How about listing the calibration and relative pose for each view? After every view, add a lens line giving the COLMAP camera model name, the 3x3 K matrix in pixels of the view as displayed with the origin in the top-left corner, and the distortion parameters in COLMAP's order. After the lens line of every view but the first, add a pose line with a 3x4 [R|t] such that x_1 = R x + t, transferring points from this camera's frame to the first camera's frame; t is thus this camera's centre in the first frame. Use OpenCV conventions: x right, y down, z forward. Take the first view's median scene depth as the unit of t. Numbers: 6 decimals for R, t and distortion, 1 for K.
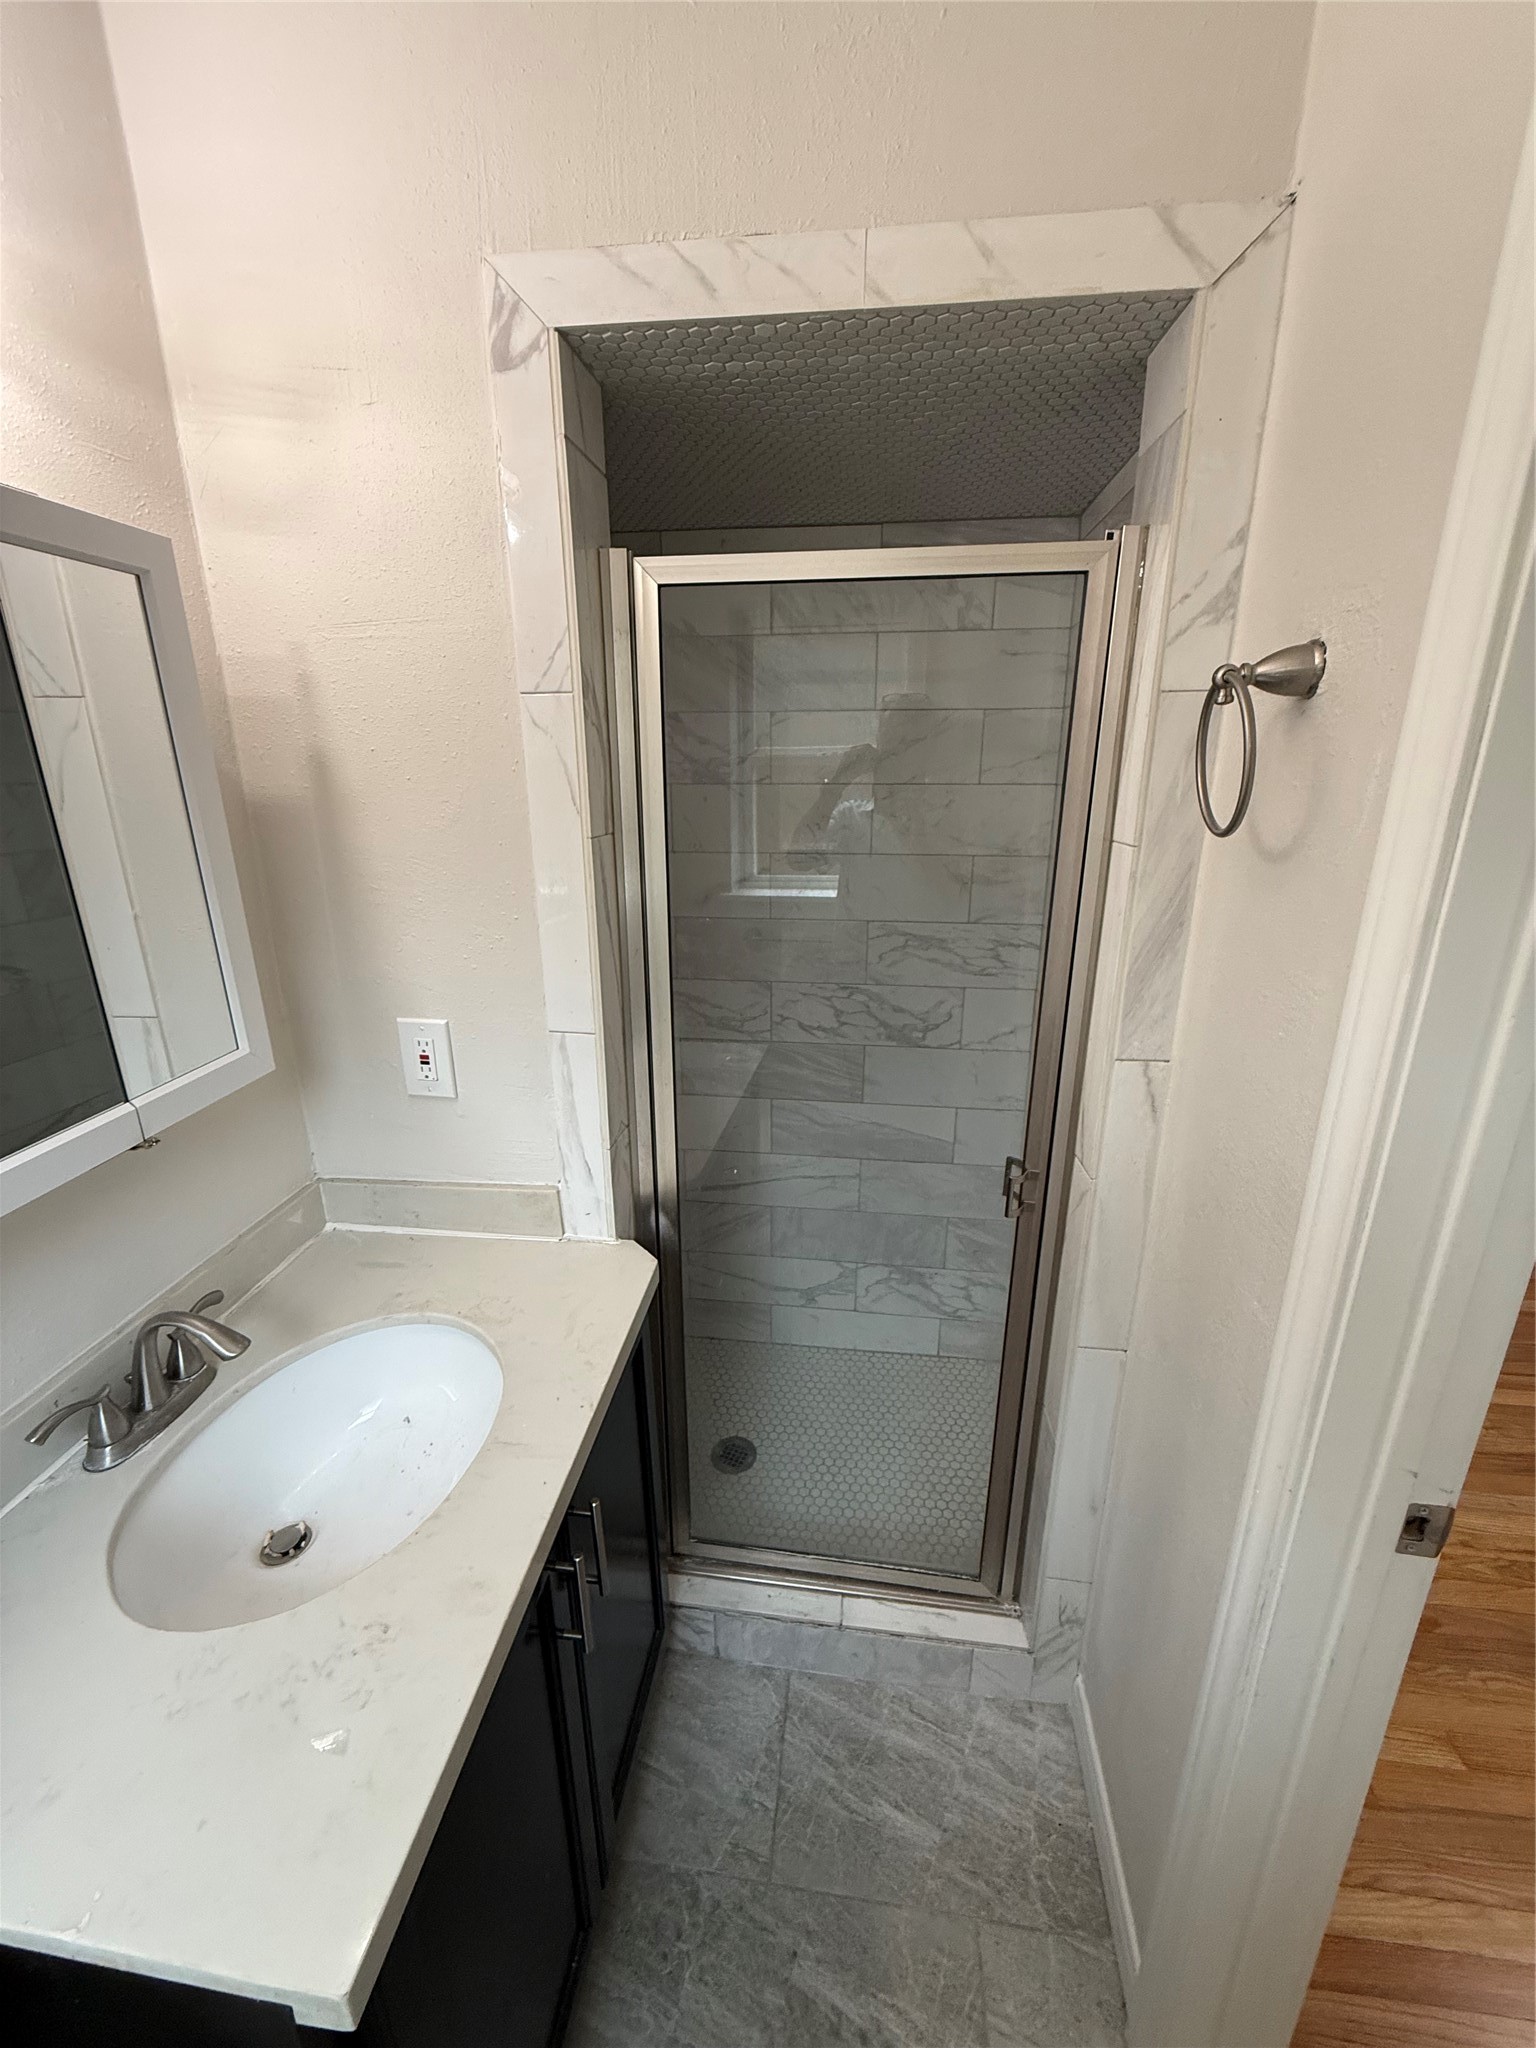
lens RADIAL K [[820.8, 0, 771.4], [0, 820.8, 1020.0], [0, 0, 1]] dist [0.001090, -0.000207]
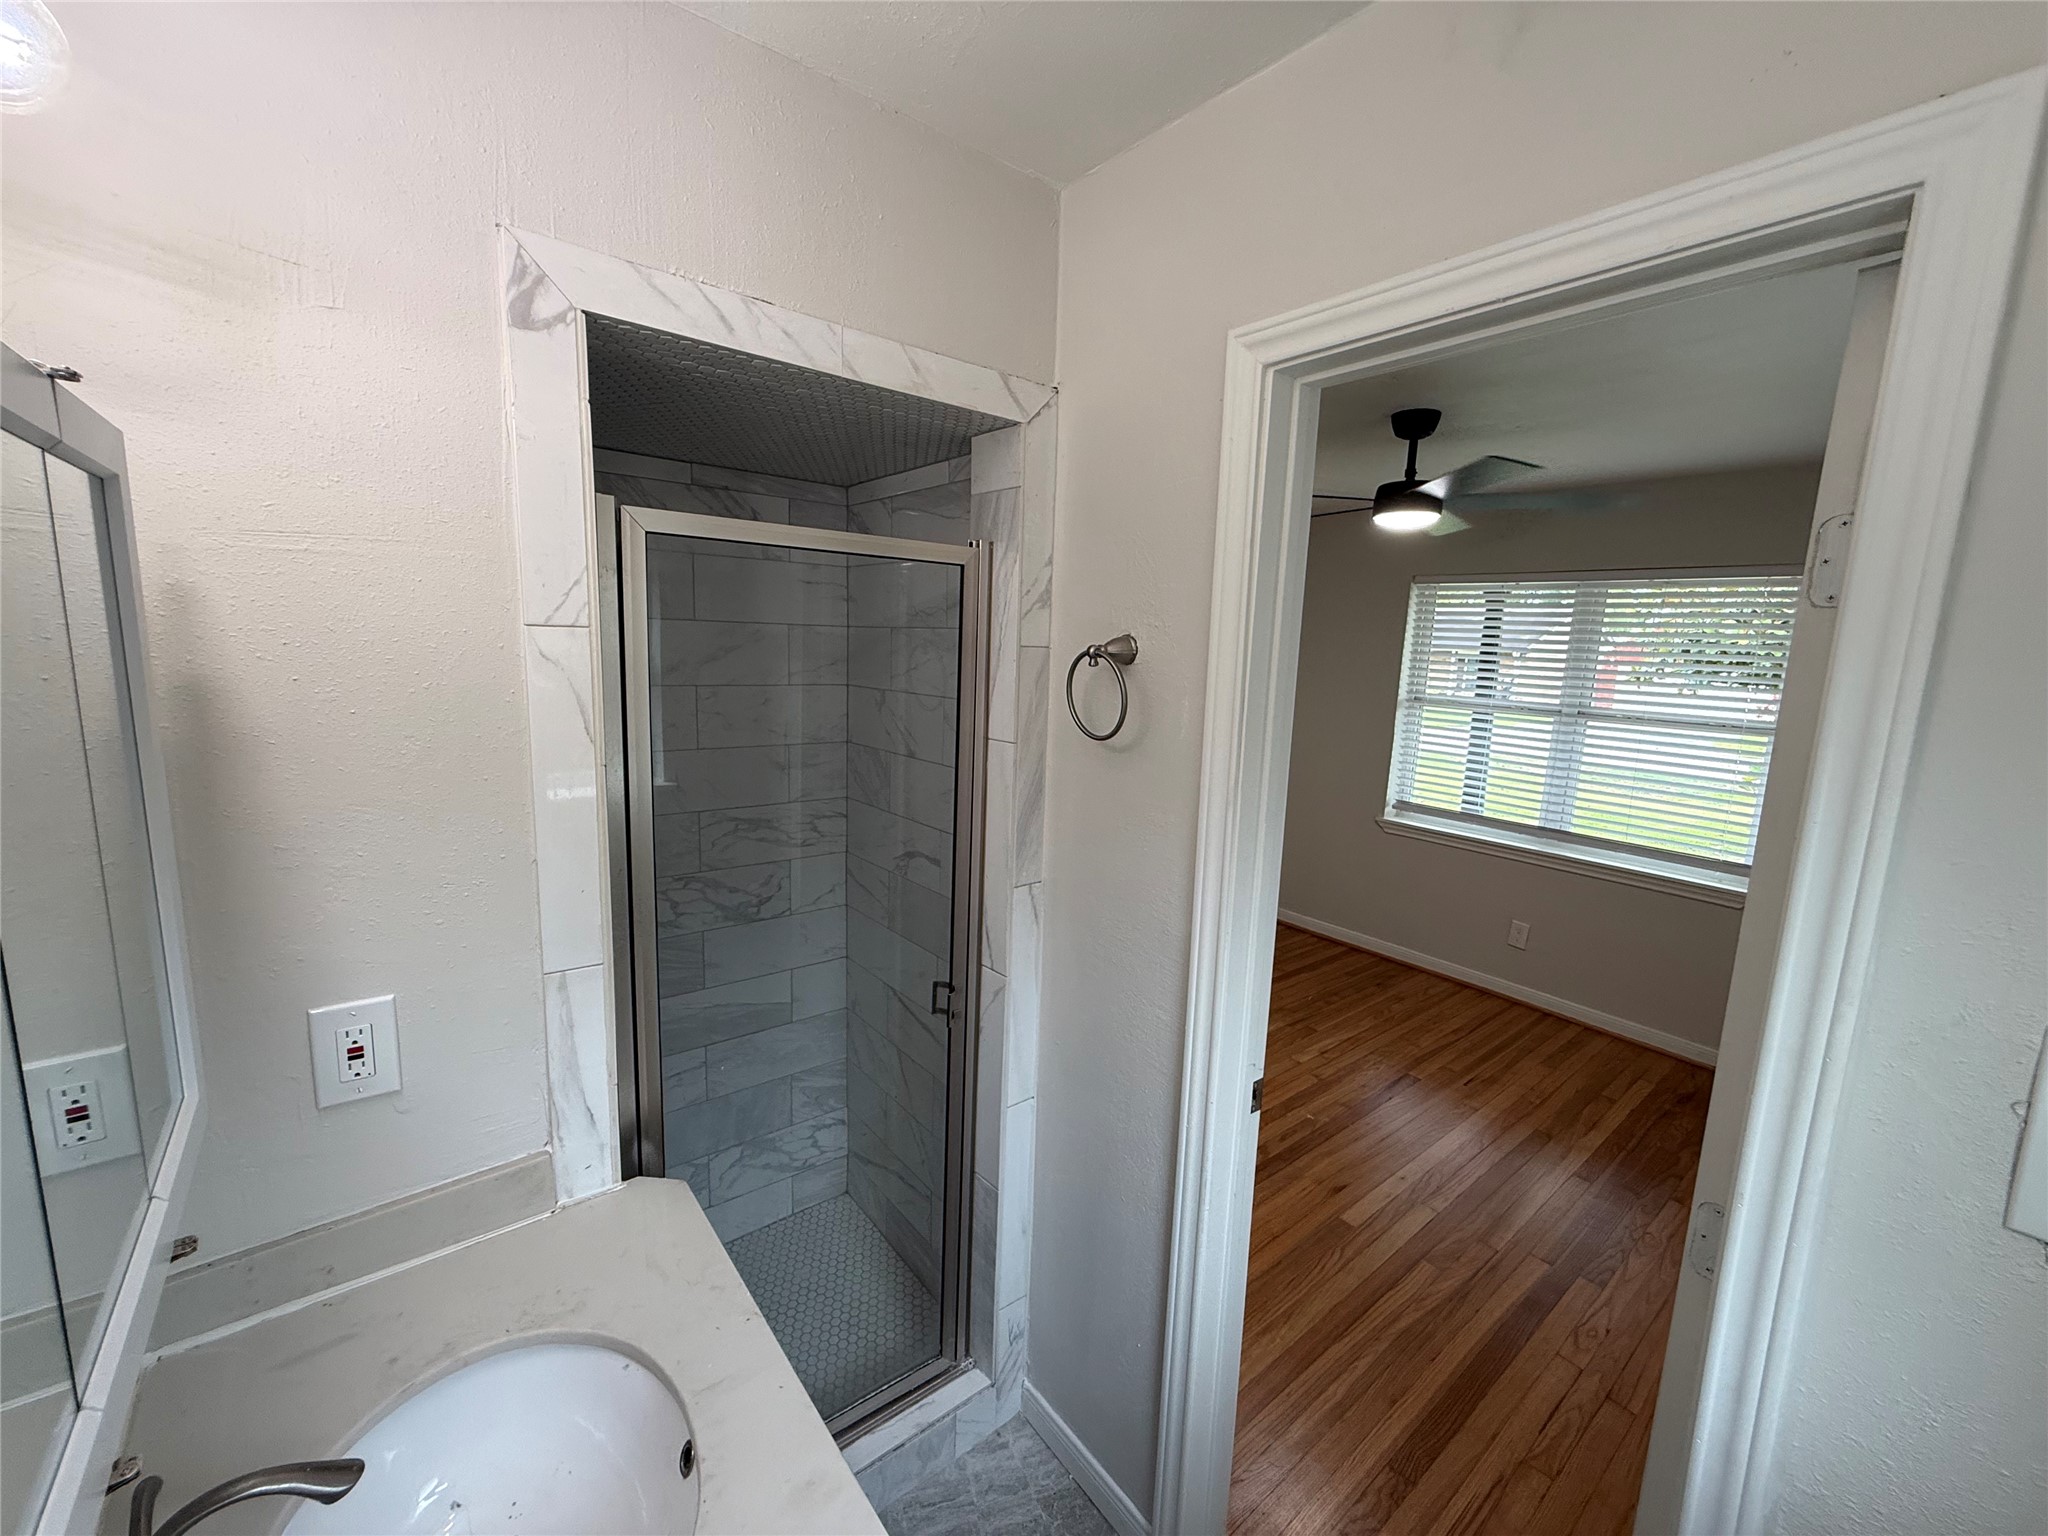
lens RADIAL K [[820.8, 0, 1021.2], [0, 820.8, 767.3], [0, 0, 1]] dist [0.001090, -0.000207]
pose [[0.698521, -0.080862, 0.711006, -0.518973], [0.175173, 0.982687, -0.060337, -0.062734], [-0.693818, 0.166696, 0.700592, -0.046909]]
